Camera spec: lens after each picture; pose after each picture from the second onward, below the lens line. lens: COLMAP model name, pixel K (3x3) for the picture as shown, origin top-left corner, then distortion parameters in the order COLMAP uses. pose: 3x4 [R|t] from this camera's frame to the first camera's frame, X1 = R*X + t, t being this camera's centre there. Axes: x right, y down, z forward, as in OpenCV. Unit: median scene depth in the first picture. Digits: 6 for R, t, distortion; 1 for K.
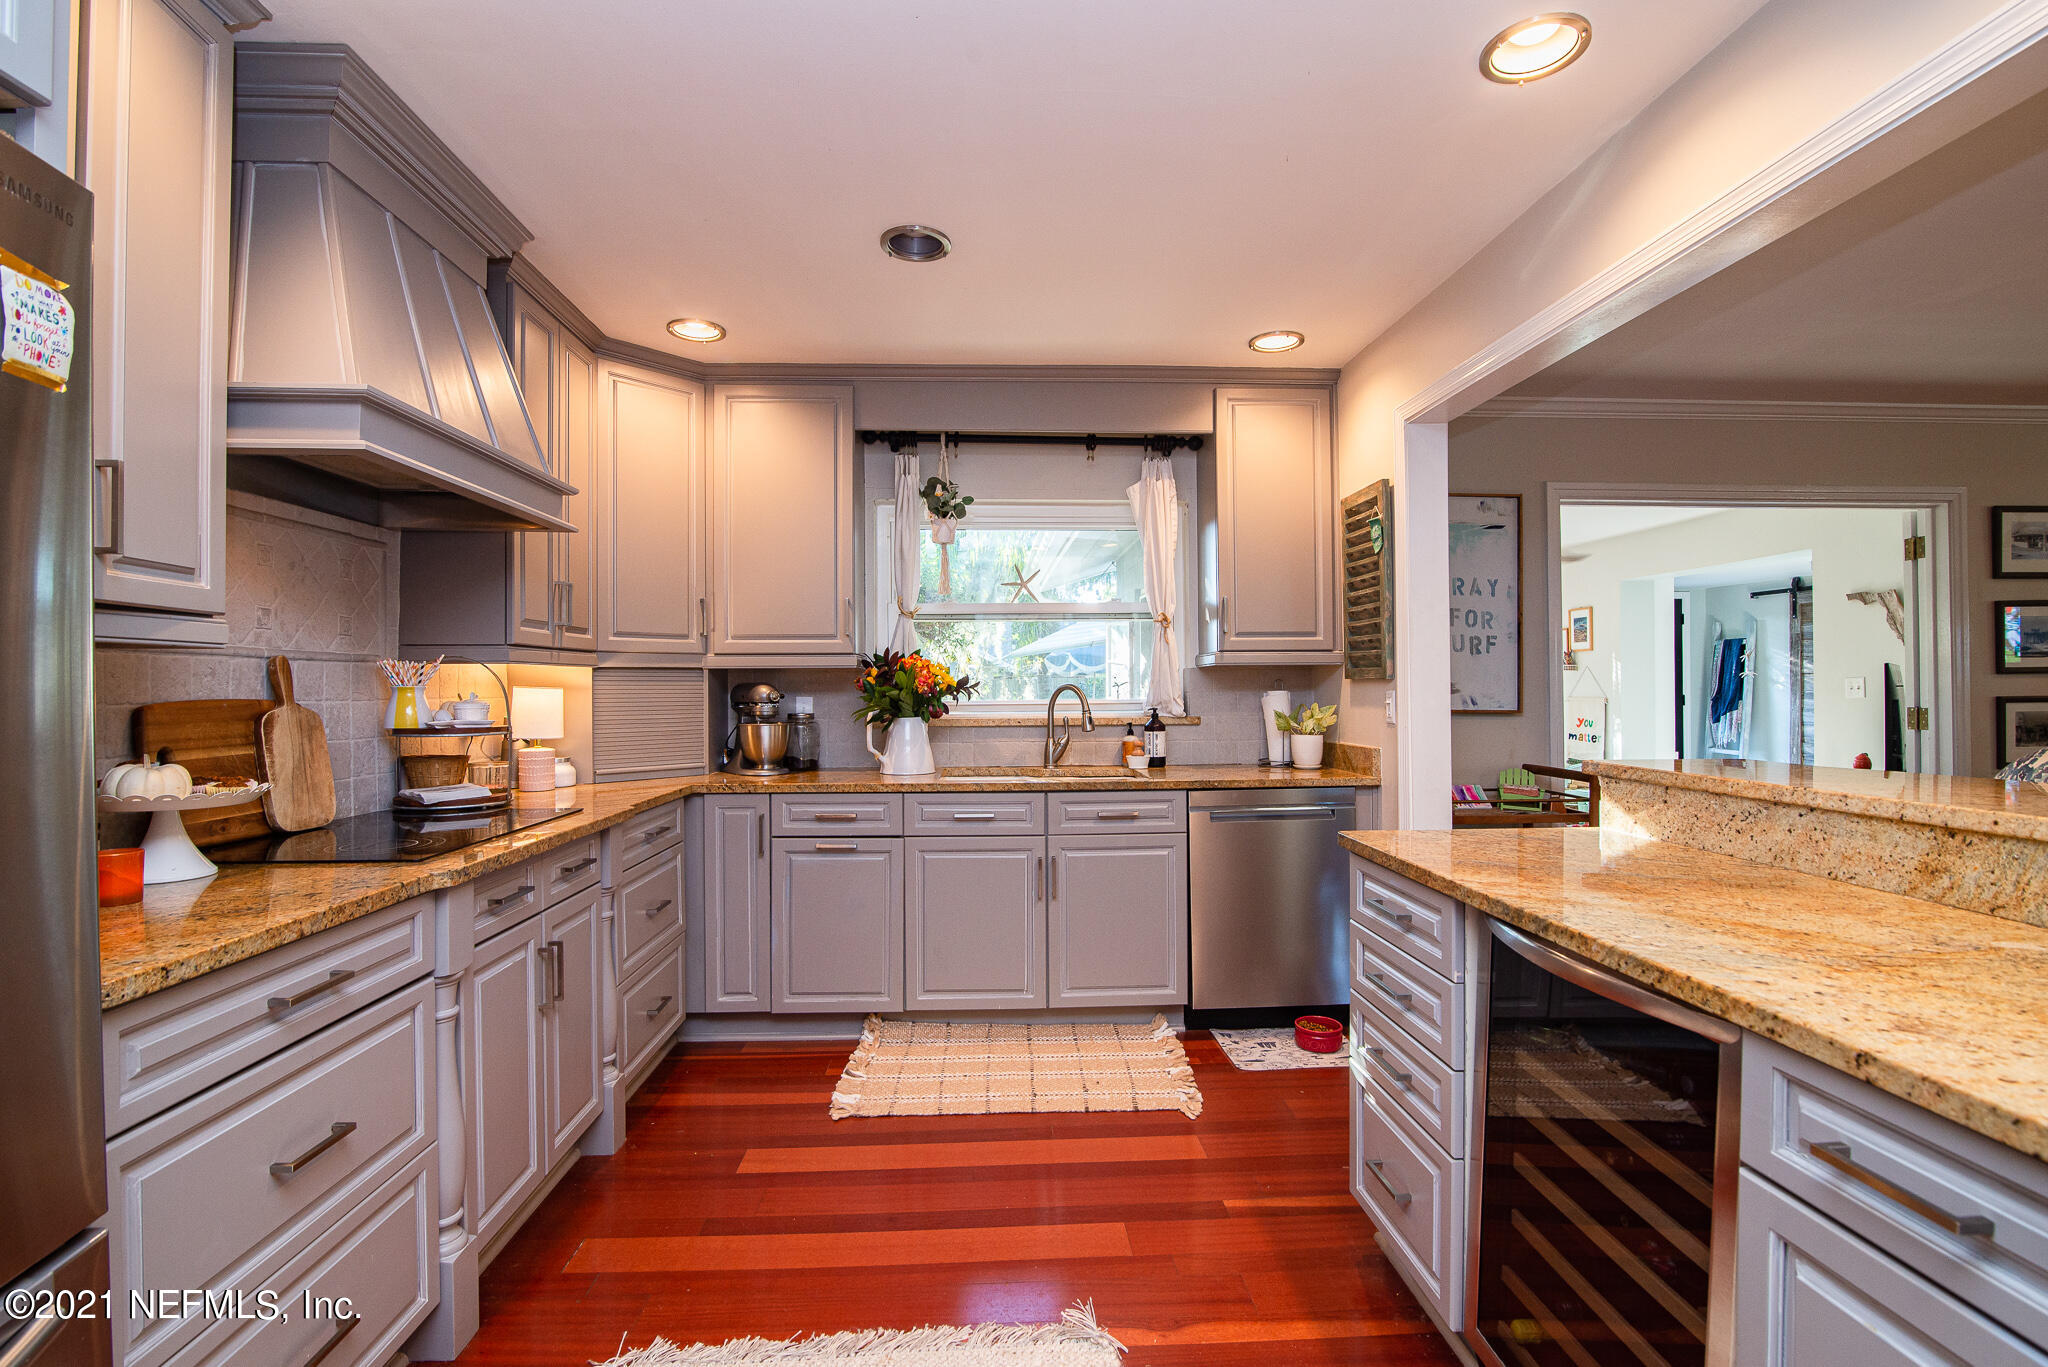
lens RADIAL K [[936.6, 0, 1030.8], [0, 936.6, 681.6], [0, 0, 1]] dist [-0.021537, 0.001456]
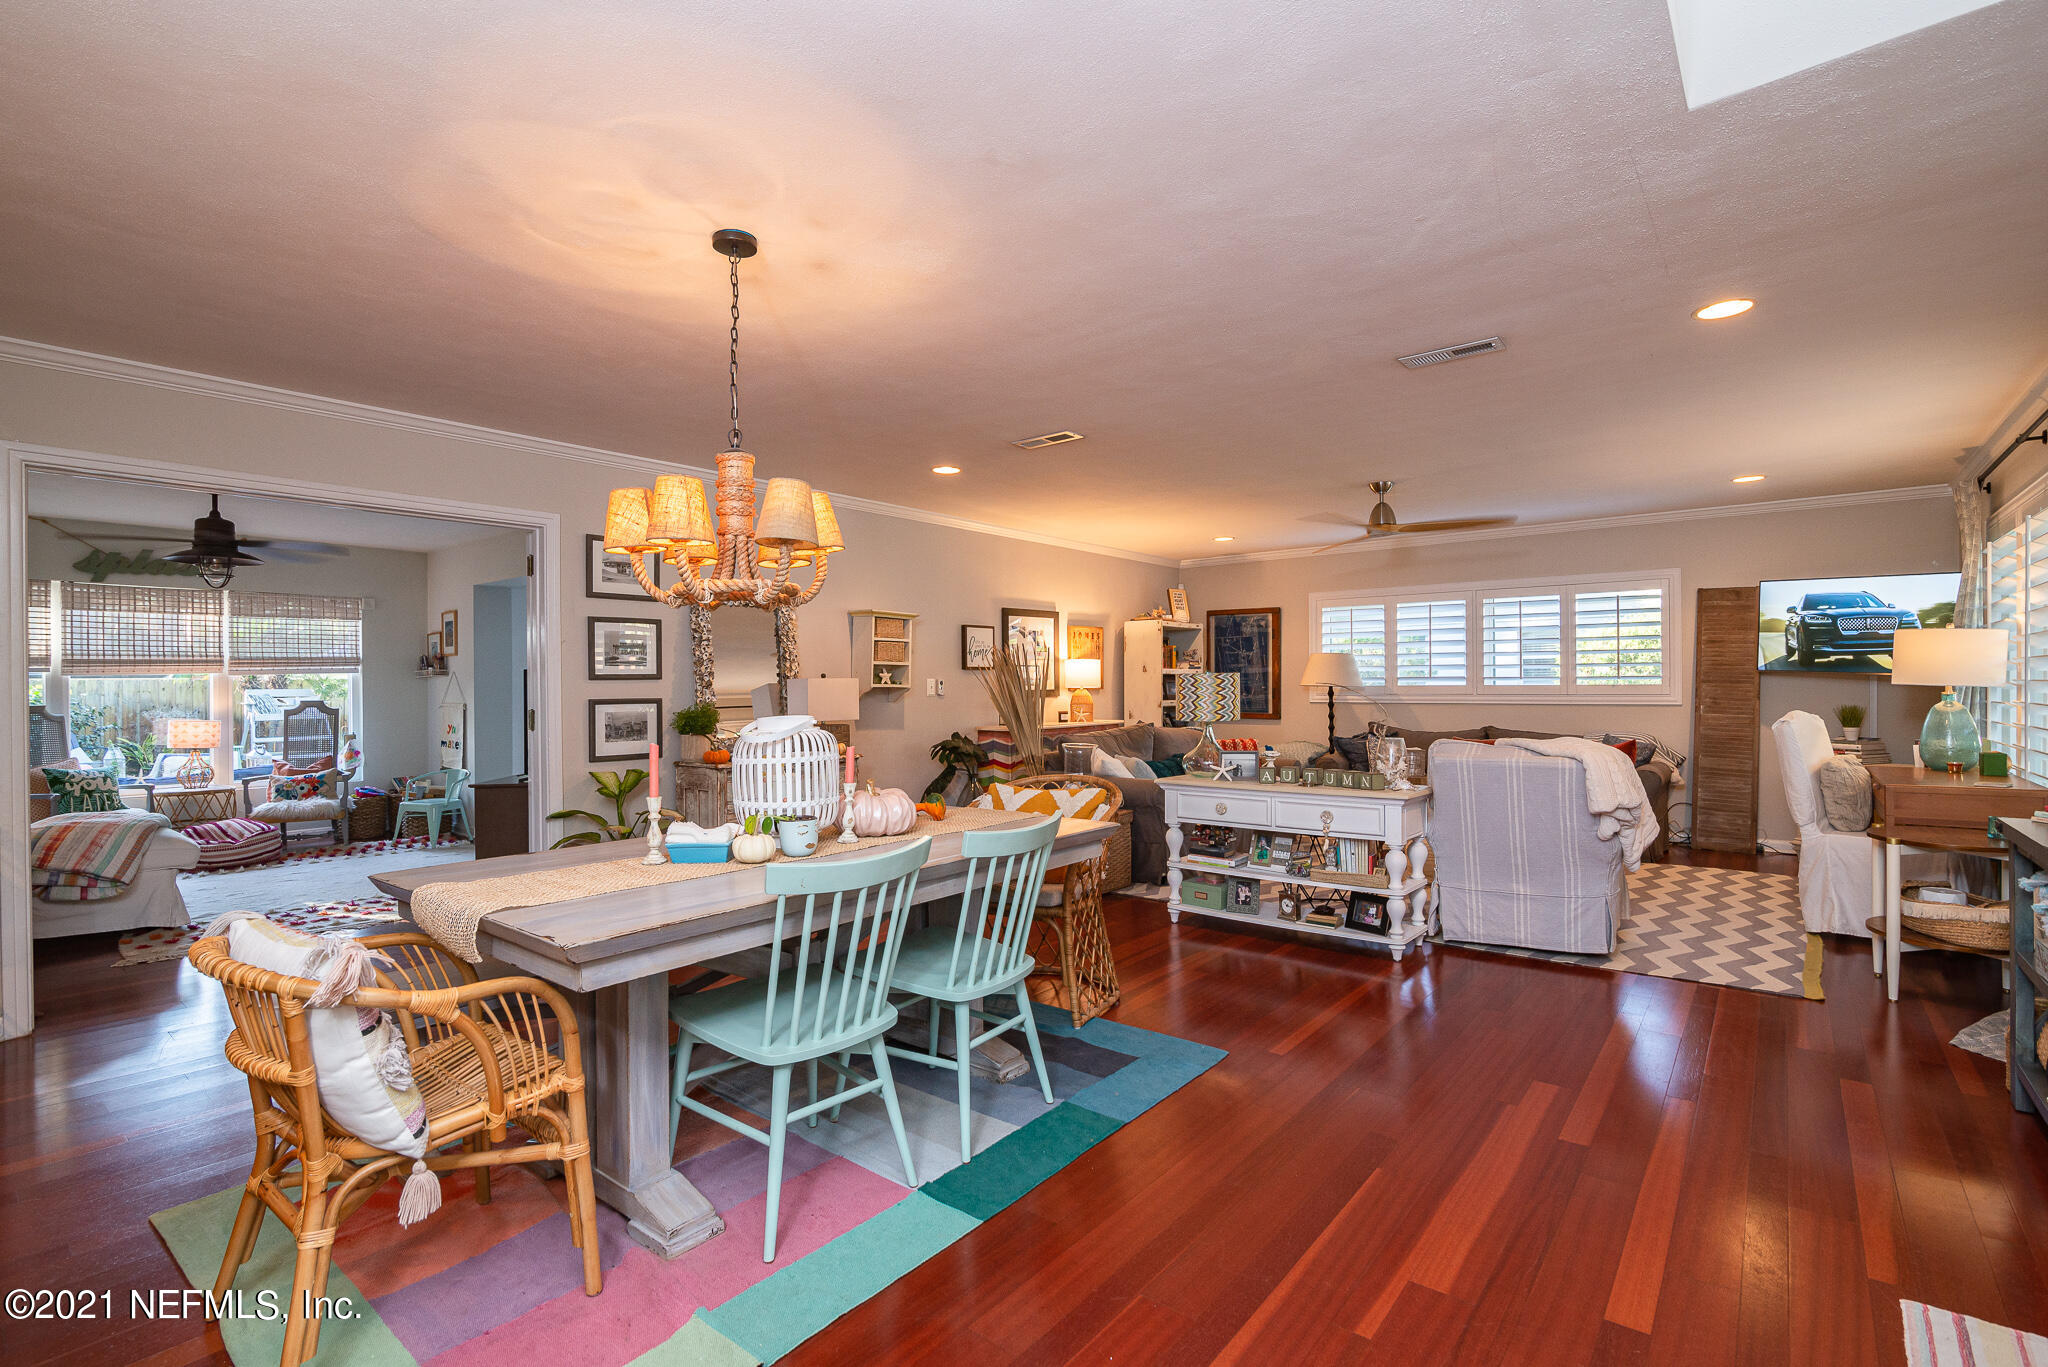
lens RADIAL K [[936.6, 0, 1020.5], [0, 936.6, 686.9], [0, 0, 1]] dist [-0.021537, 0.001456]
pose [[0.674439, 0.001416, 0.738329, 1.548937], [-0.000618, 0.999999, -0.001354, 0.004143], [-0.738330, 0.000457, 0.674439, -0.547165]]
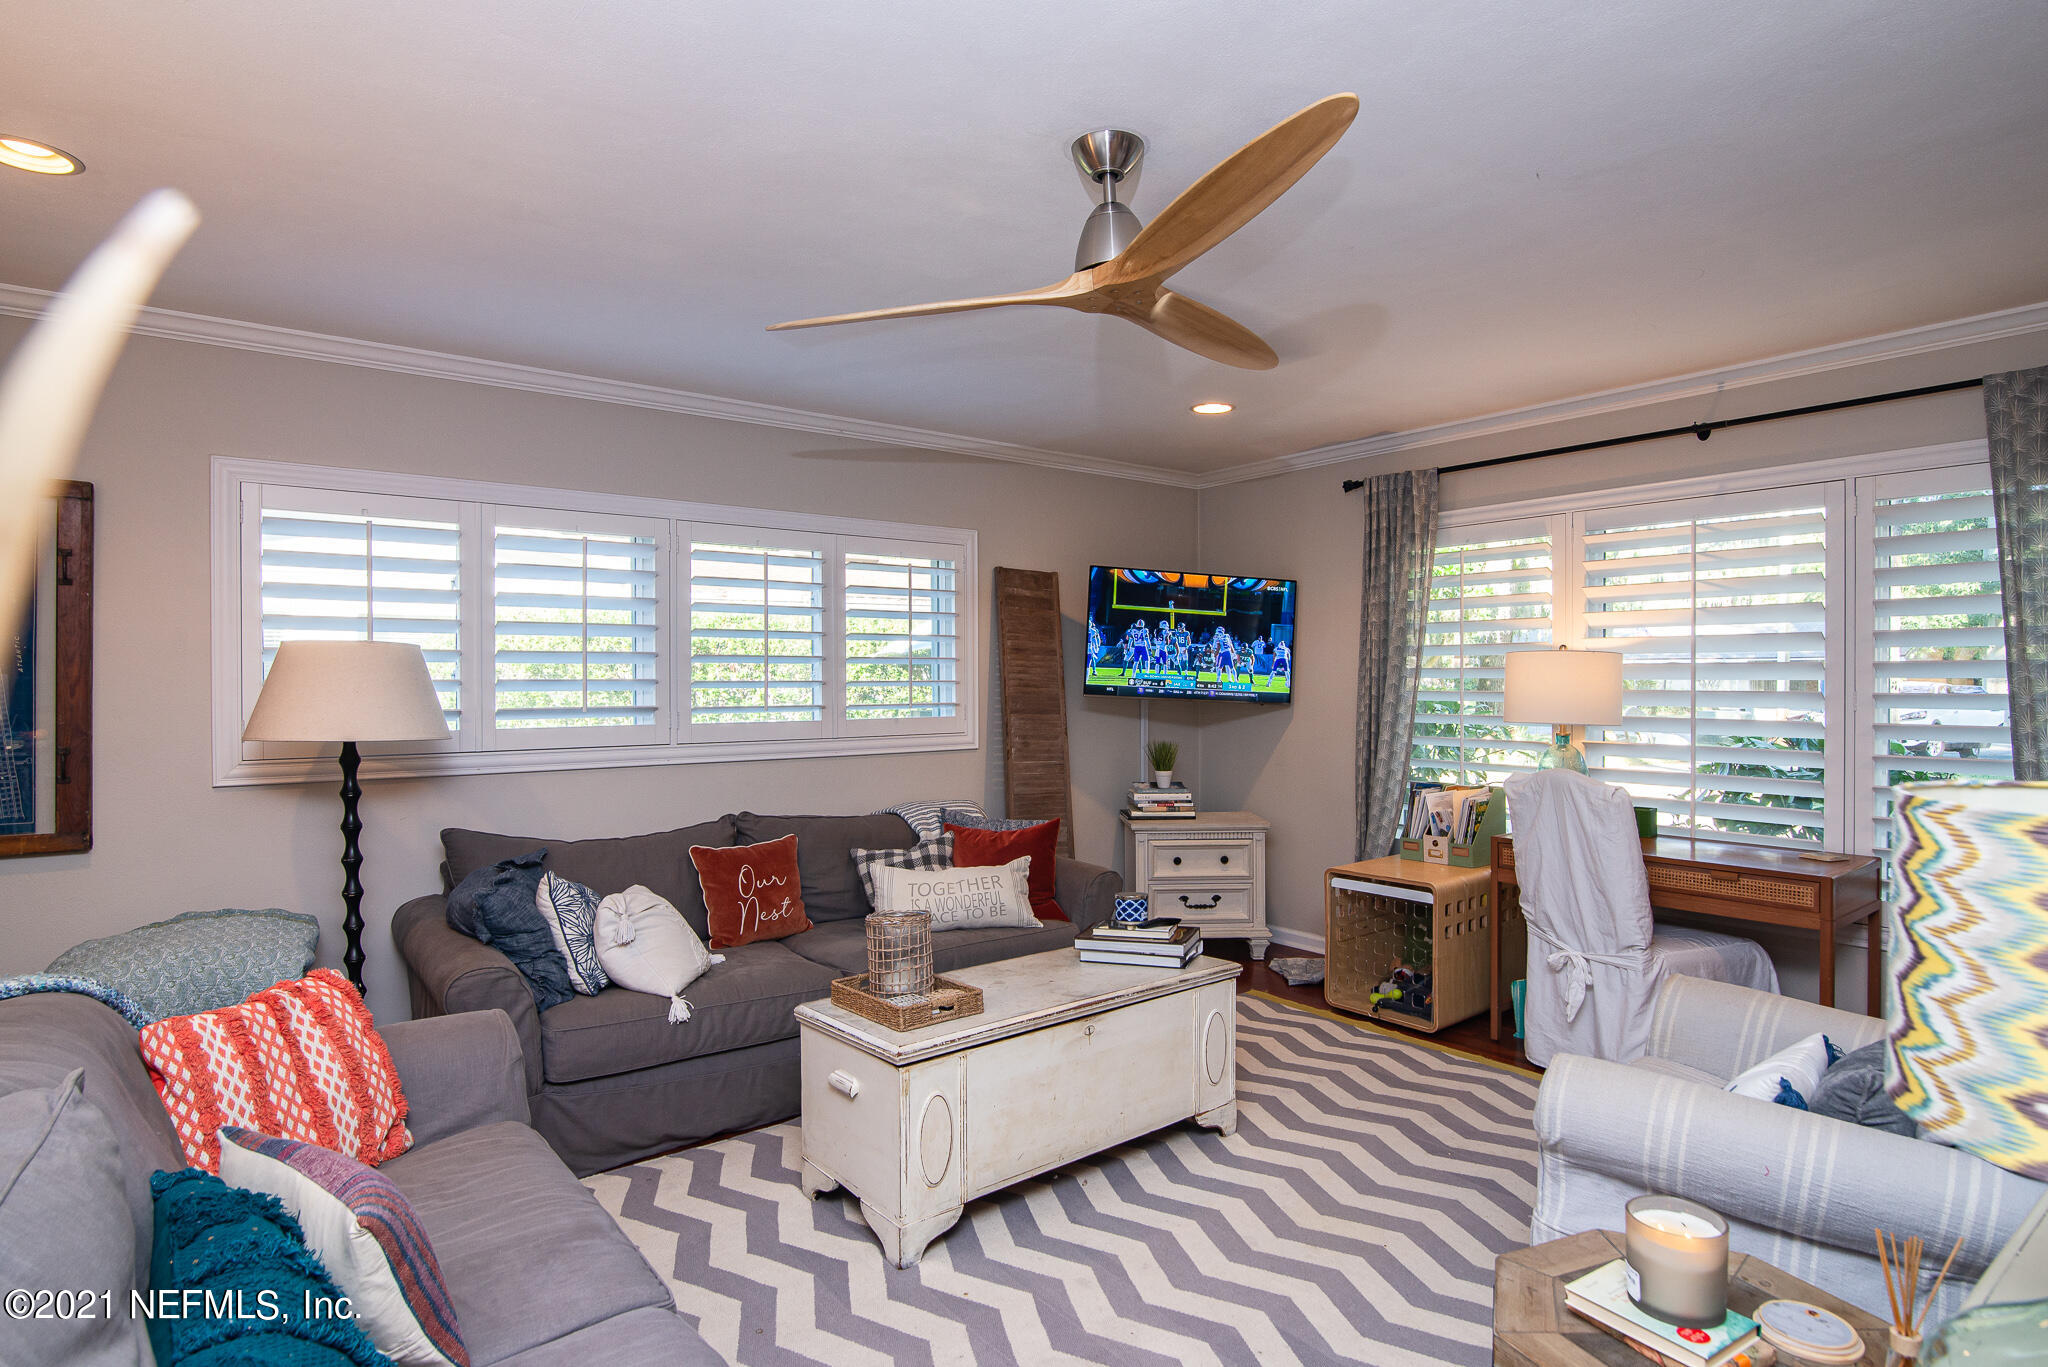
lens RADIAL K [[1087.4, 0, 1032.2], [0, 1087.4, 683.0], [0, 0, 1]] dist [-0.015438, -0.000669]
pose [[-0.567800, 0.006296, 0.823142, 4.326152], [0.005428, 0.999978, -0.003905, -0.108795], [-0.823149, 0.002251, -0.567822, 1.958107]]
